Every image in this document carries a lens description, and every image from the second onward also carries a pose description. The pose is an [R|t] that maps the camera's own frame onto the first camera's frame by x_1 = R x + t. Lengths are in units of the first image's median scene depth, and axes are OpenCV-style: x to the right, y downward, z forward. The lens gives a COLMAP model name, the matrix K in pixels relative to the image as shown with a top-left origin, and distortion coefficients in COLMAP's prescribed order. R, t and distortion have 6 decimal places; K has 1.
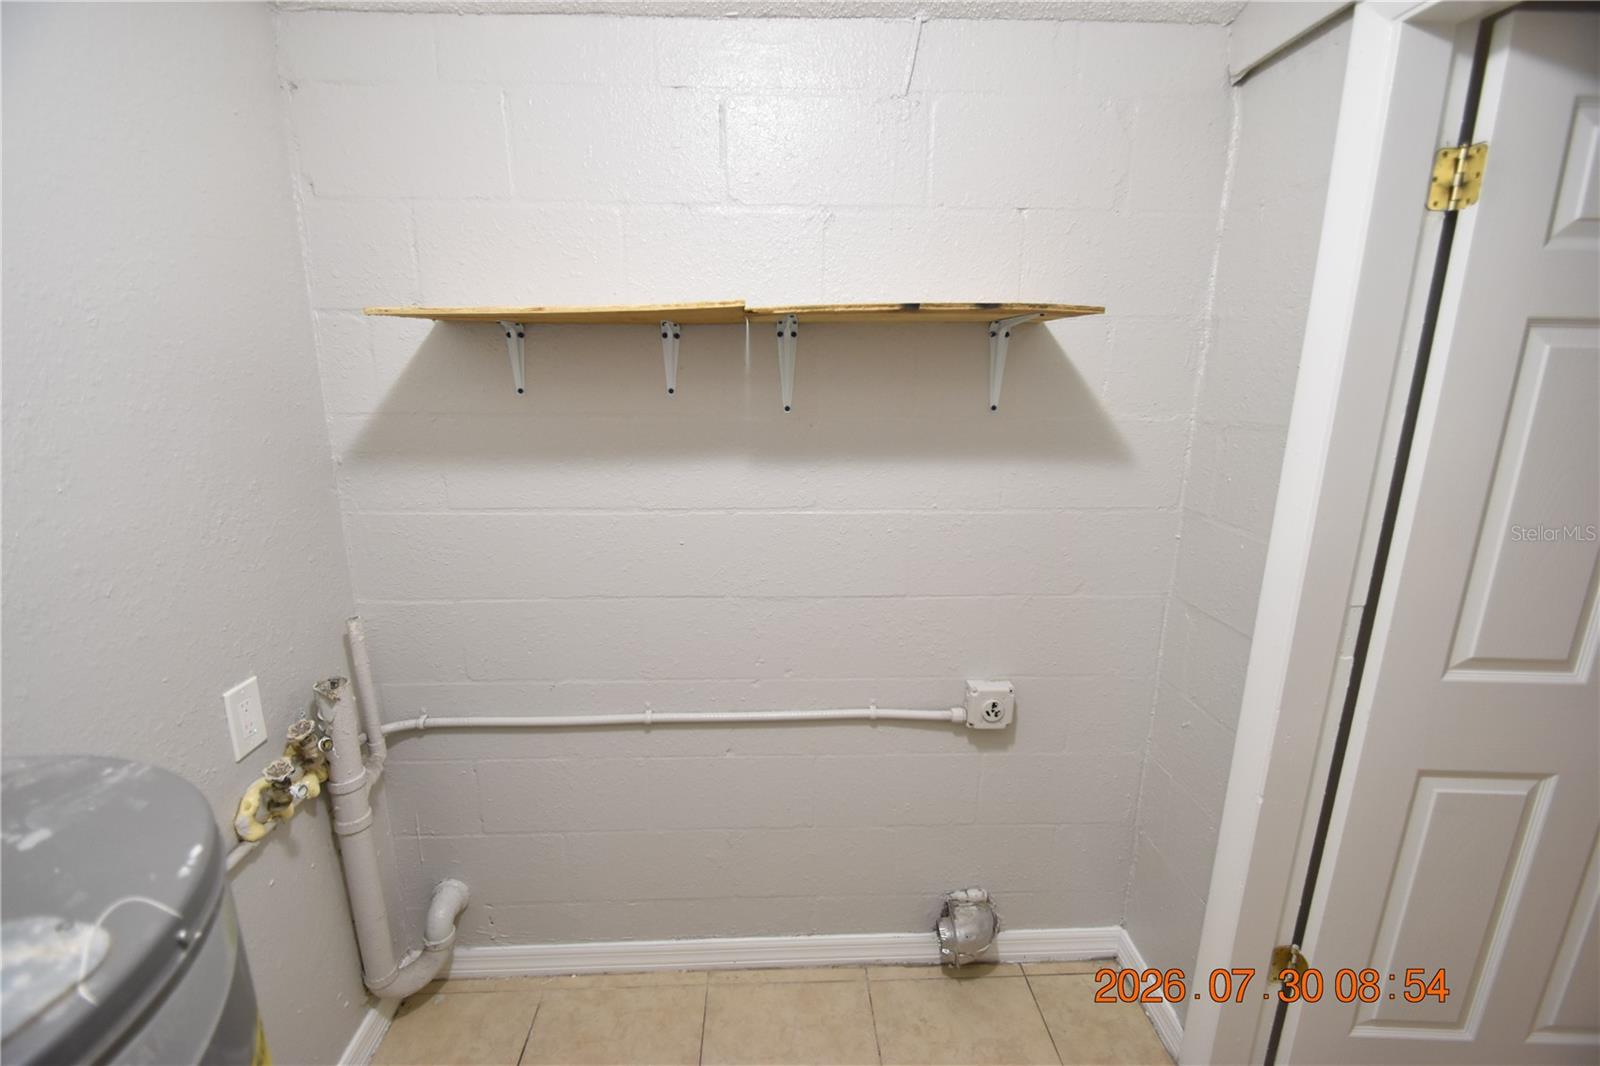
lens RADIAL K [[699.2, 0, 791.5], [0, 699.2, 543.6], [0, 0, 1]] dist [0.016838, -0.018008]
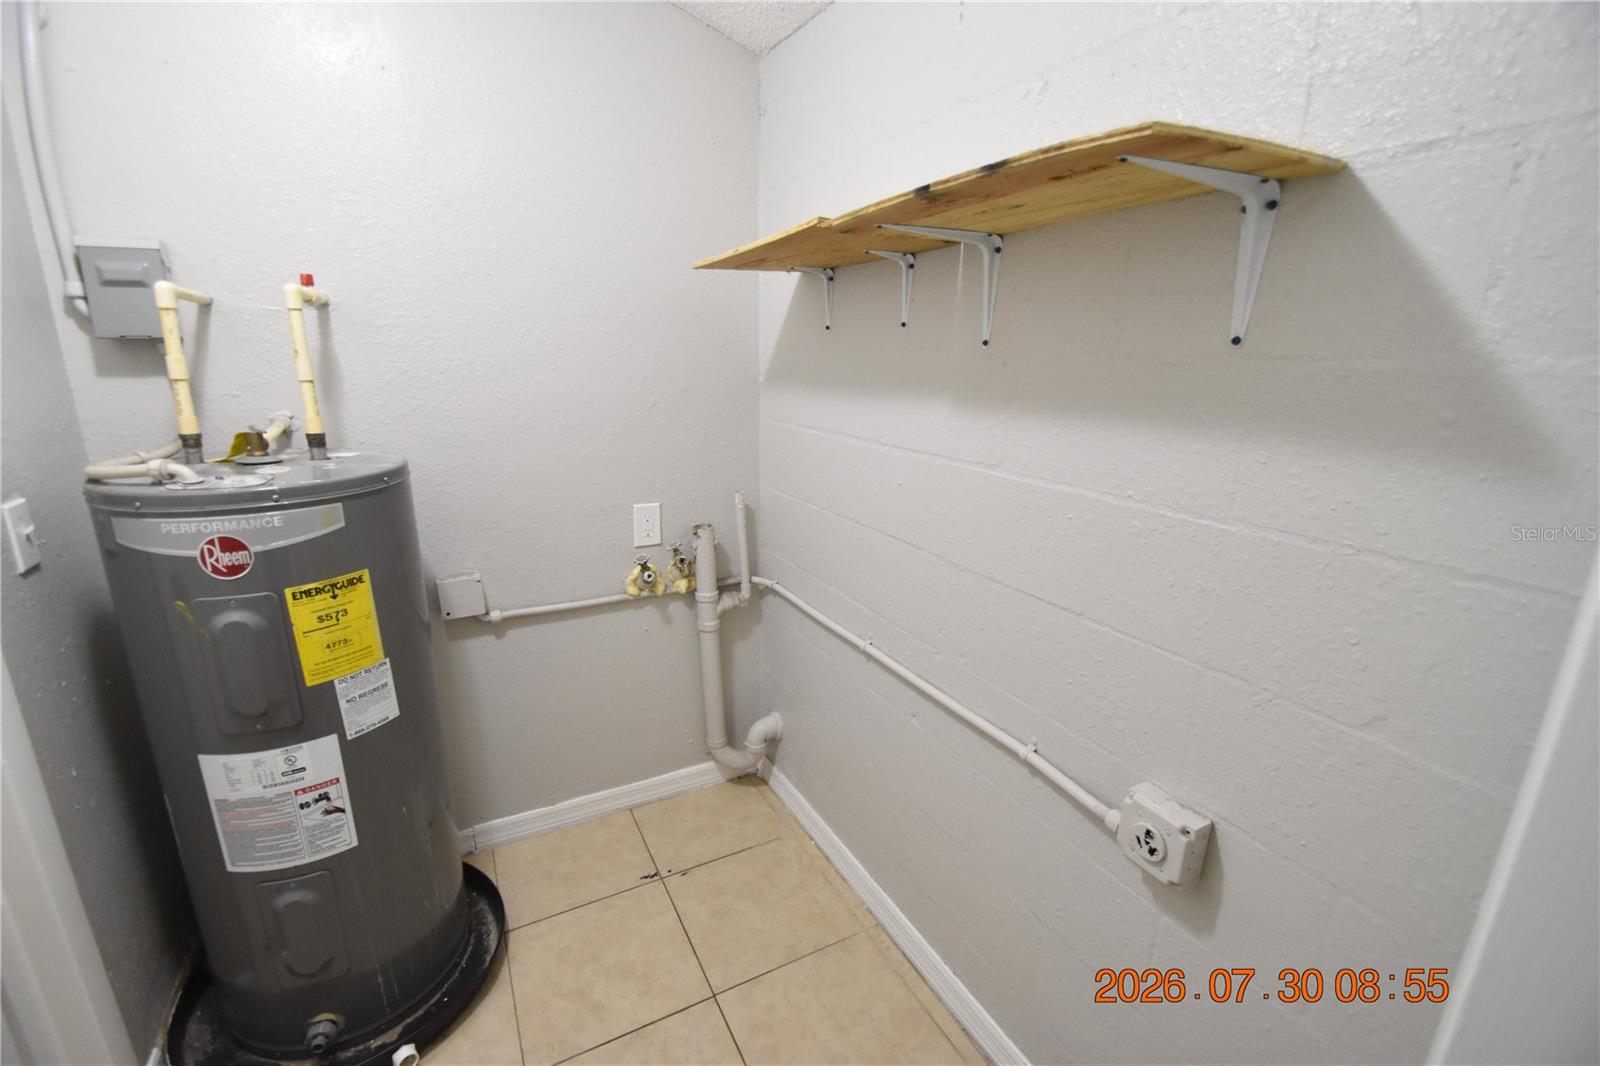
lens RADIAL K [[699.2, 0, 791.5], [0, 699.2, 543.6], [0, 0, 1]] dist [0.016838, -0.018008]
pose [[0.423530, 0.245785, -0.871901, 0.634641], [-0.229483, 0.960204, 0.159204, -0.039670], [0.876333, 0.132659, 0.463079, 0.411081]]
